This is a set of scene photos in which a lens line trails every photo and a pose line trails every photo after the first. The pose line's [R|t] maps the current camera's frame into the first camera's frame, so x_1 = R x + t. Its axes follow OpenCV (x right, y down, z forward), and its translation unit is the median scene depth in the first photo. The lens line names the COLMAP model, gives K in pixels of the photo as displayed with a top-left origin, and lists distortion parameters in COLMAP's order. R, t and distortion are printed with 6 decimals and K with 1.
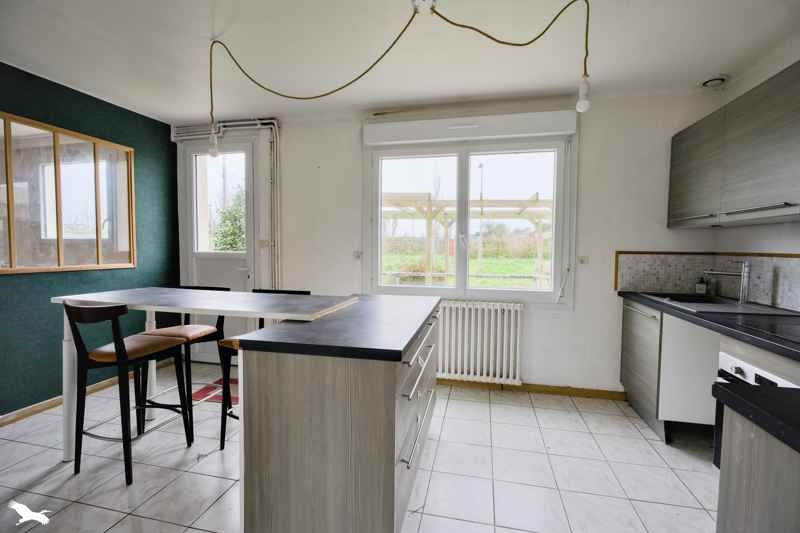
lens RADIAL K [[356.6, 0, 400.0], [0, 356.6, 266.9], [0, 0, 1]] dist [-0.012669, -0.000243]
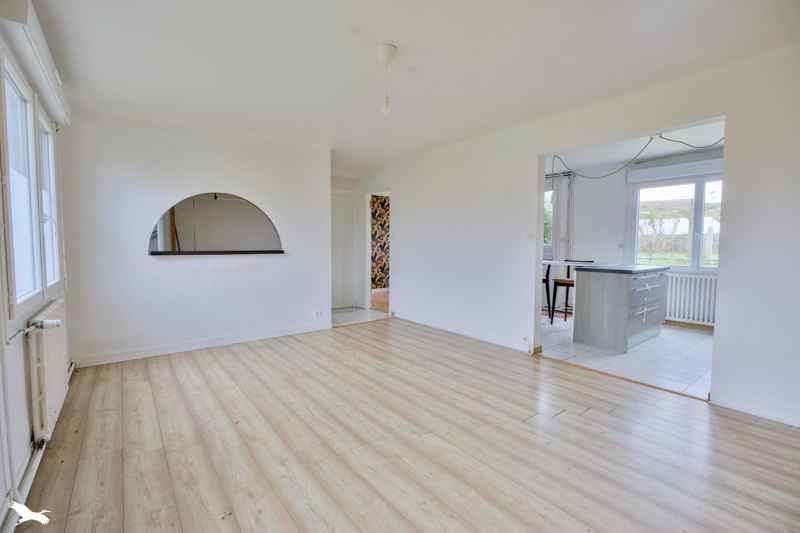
lens RADIAL K [[356.6, 0, 399.3], [0, 356.6, 266.7], [0, 0, 1]] dist [-0.012669, -0.000243]
pose [[0.774382, 0.034649, -0.631769, 0.148335], [-0.034208, 0.999332, 0.012878, 0.088985], [0.631793, 0.011639, 0.775049, -1.068174]]
